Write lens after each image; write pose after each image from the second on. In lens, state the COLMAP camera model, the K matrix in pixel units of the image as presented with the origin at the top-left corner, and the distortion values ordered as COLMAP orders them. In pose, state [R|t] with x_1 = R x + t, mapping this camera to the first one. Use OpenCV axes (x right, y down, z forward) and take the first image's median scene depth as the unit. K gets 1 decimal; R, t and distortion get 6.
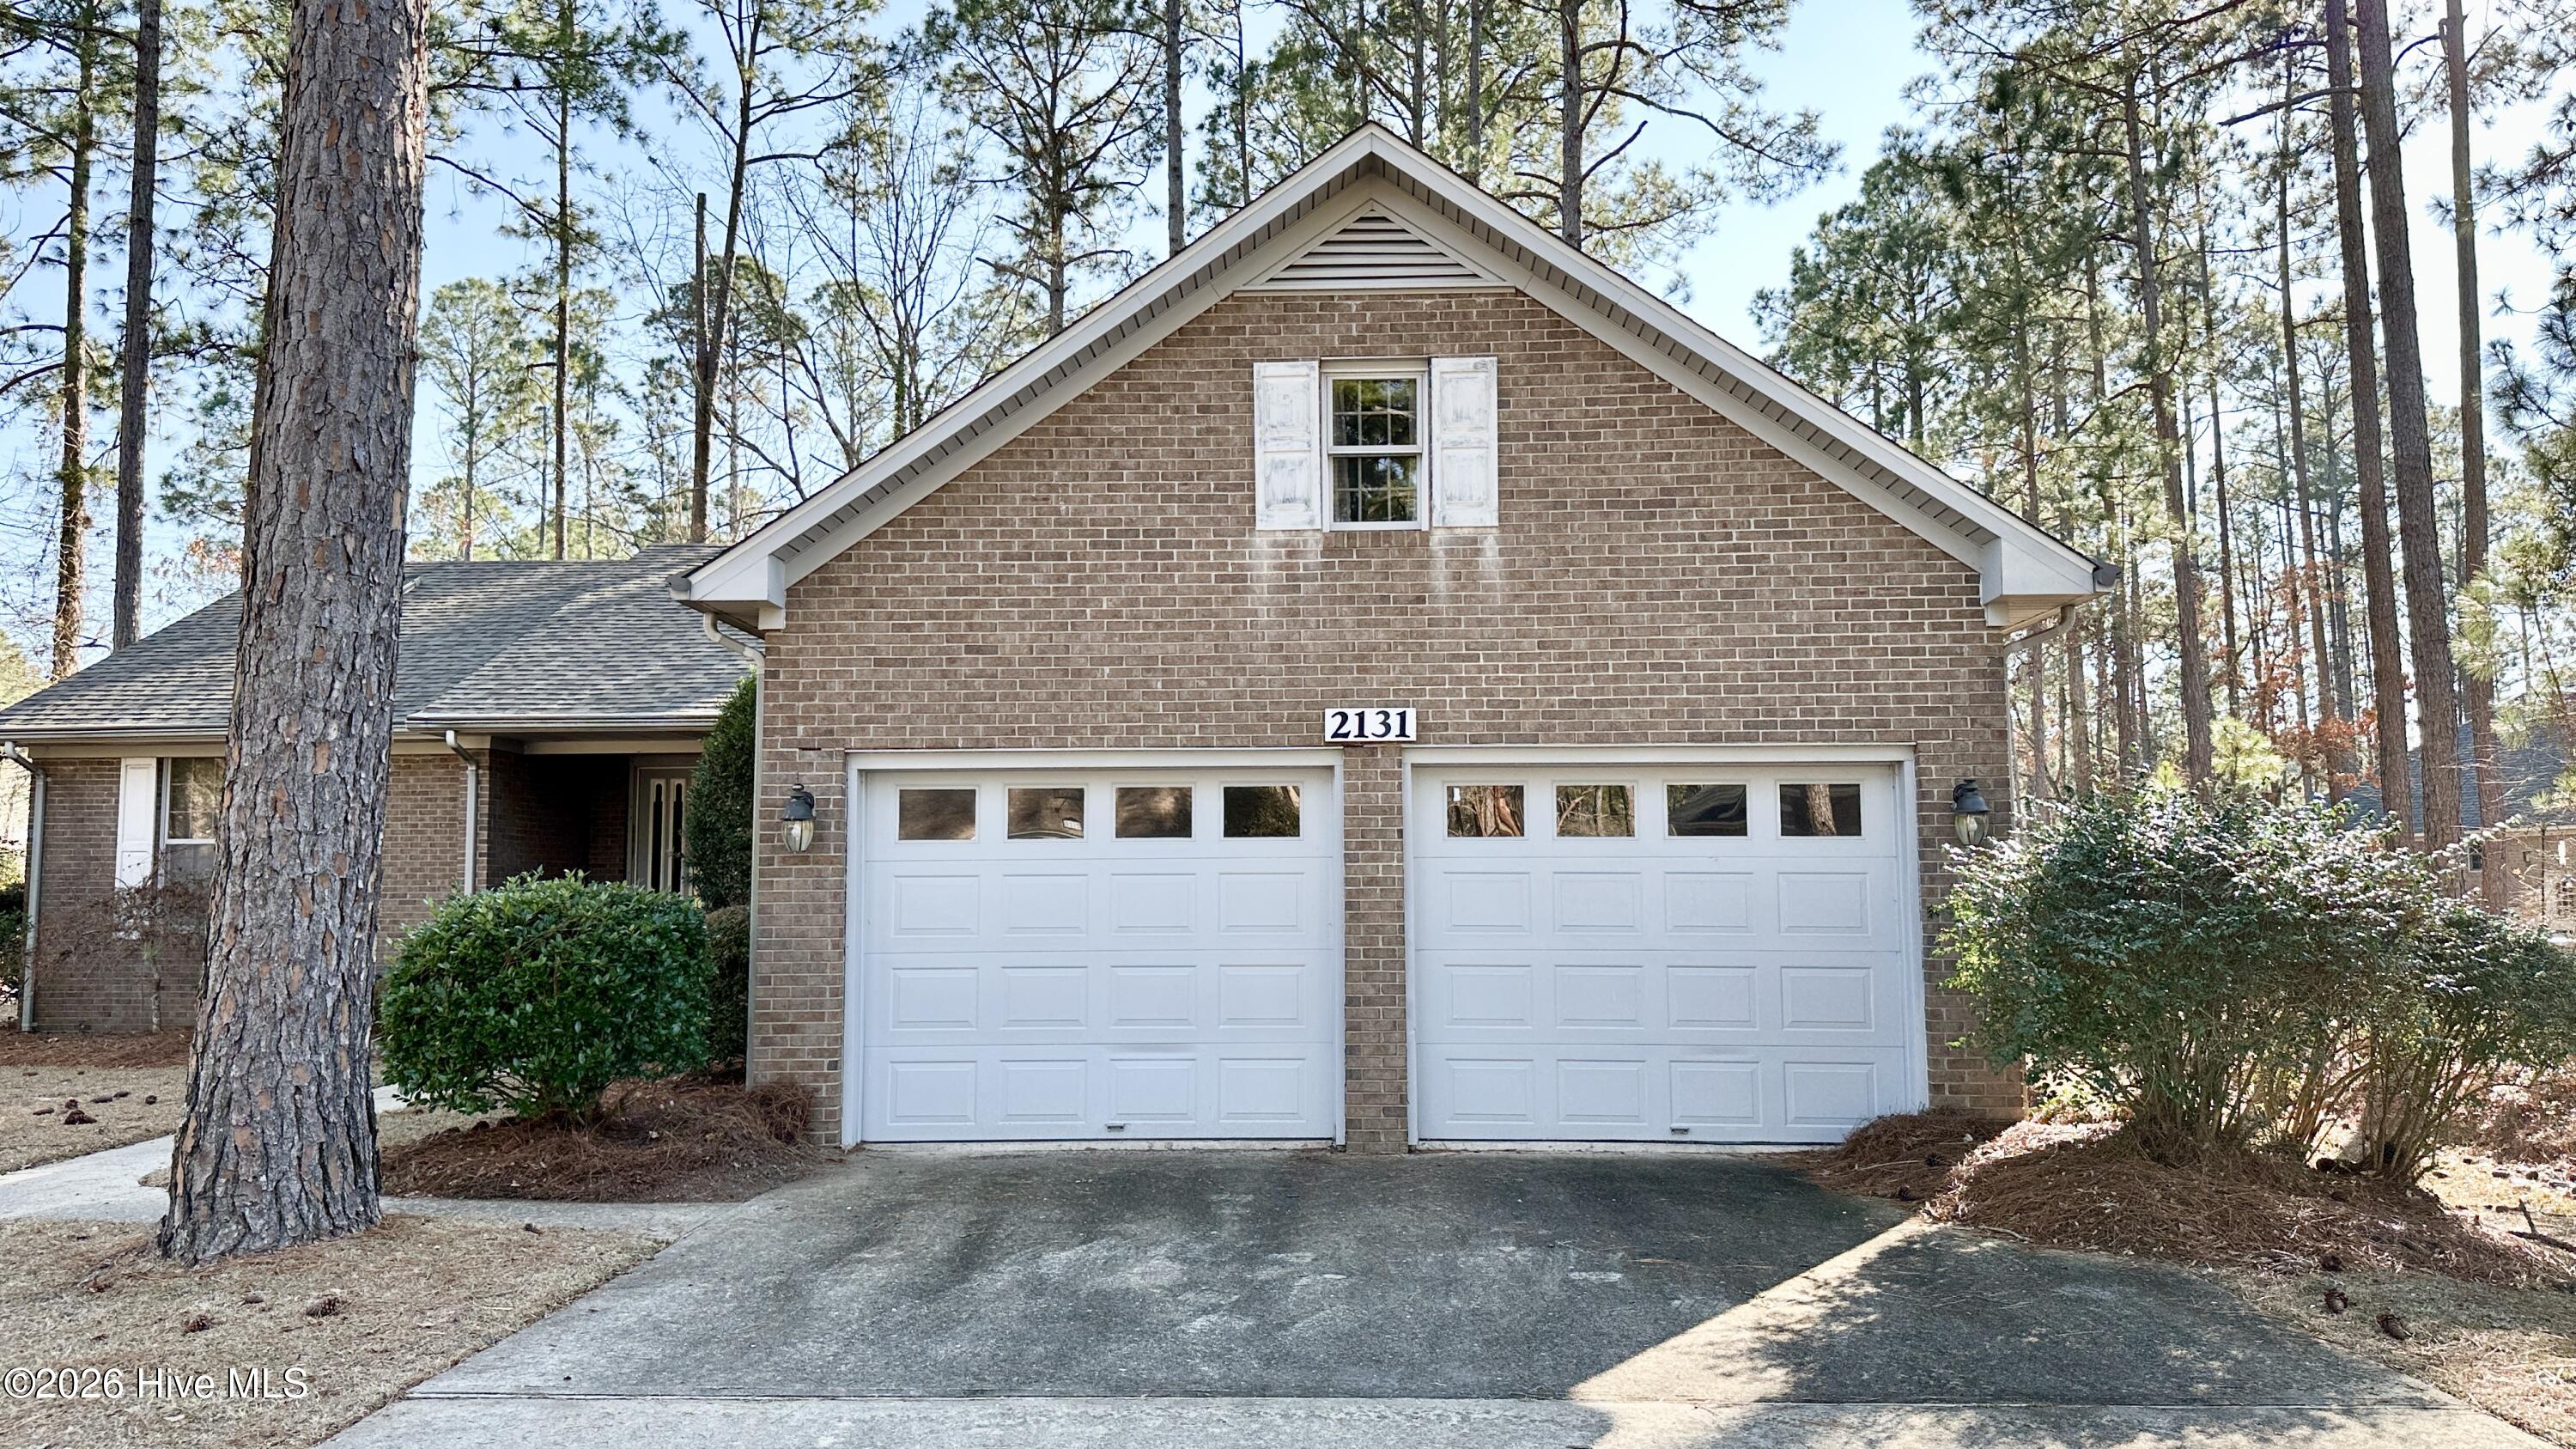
lens RADIAL K [[1805.5, 0, 1284.8], [0, 1805.5, 744.2], [0, 0, 1]] dist [0.082122, -0.050474]
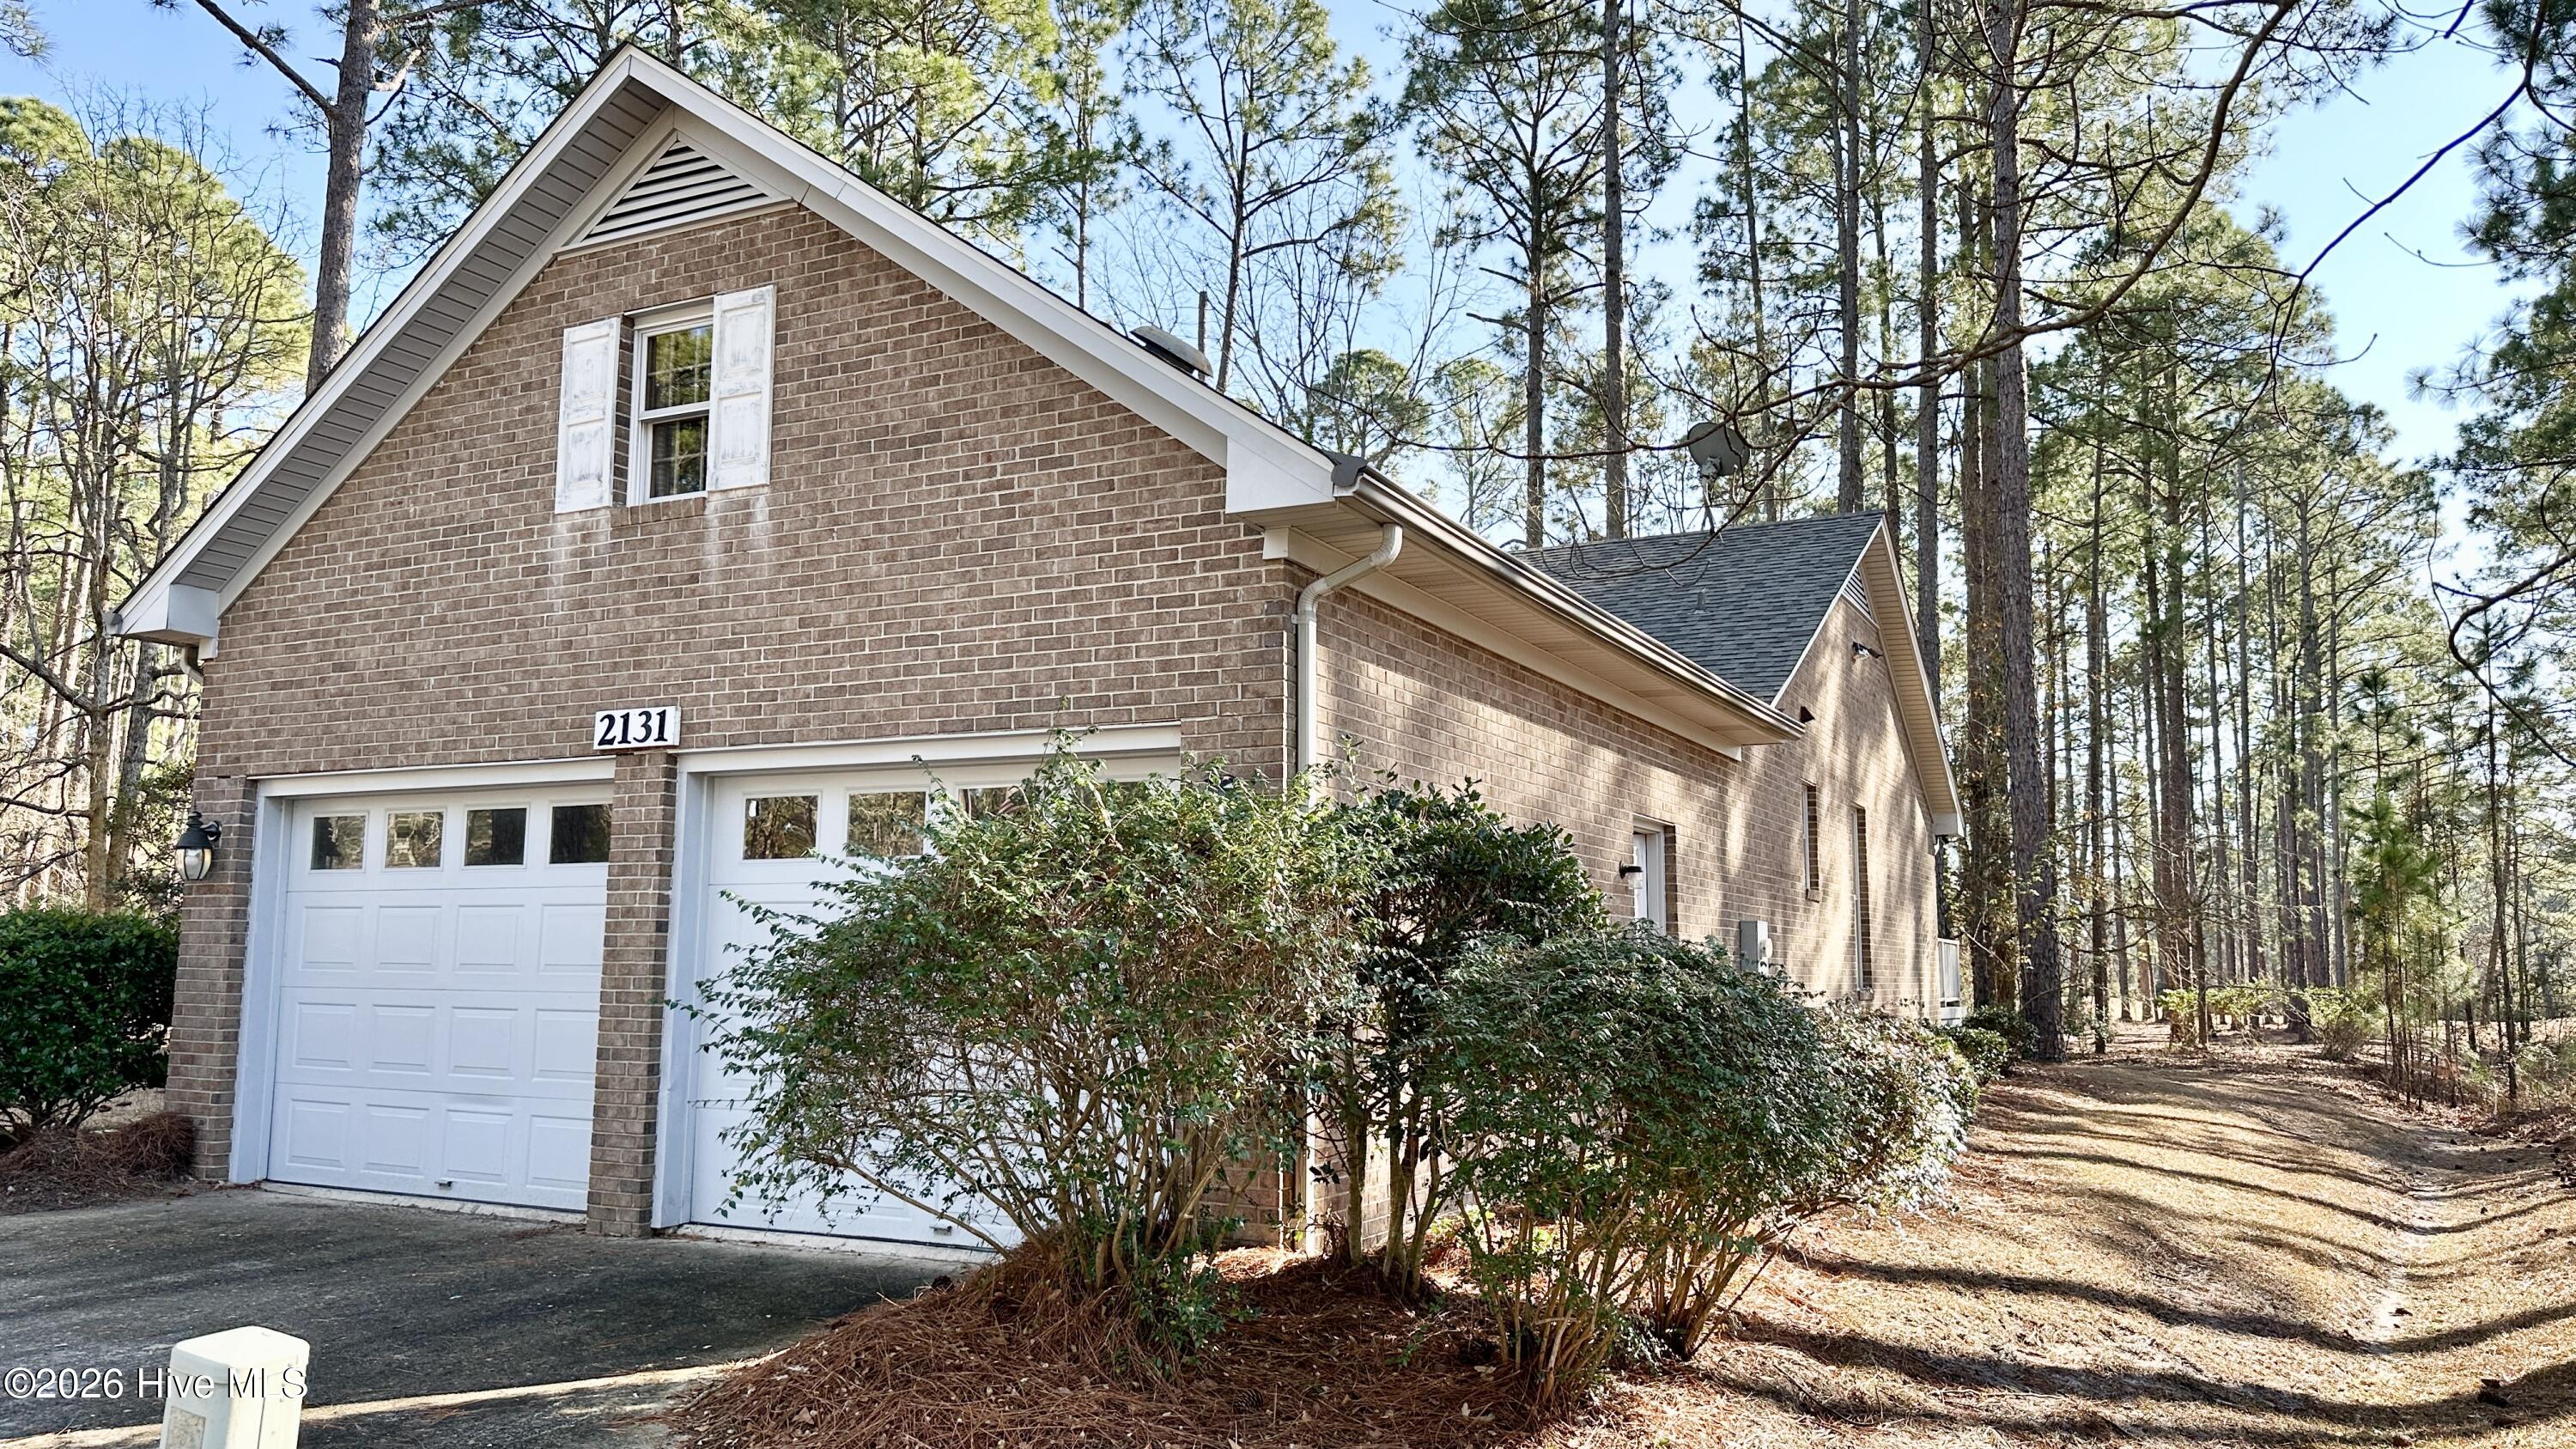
lens RADIAL K [[1805.5, 0, 1271.8], [0, 1805.5, 739.9], [0, 0, 1]] dist [0.082122, -0.050474]
pose [[0.908961, -0.038360, -0.415111, 0.672516], [0.020717, 0.998684, -0.046924, 0.041181], [0.416365, 0.034052, 0.908560, 0.336693]]
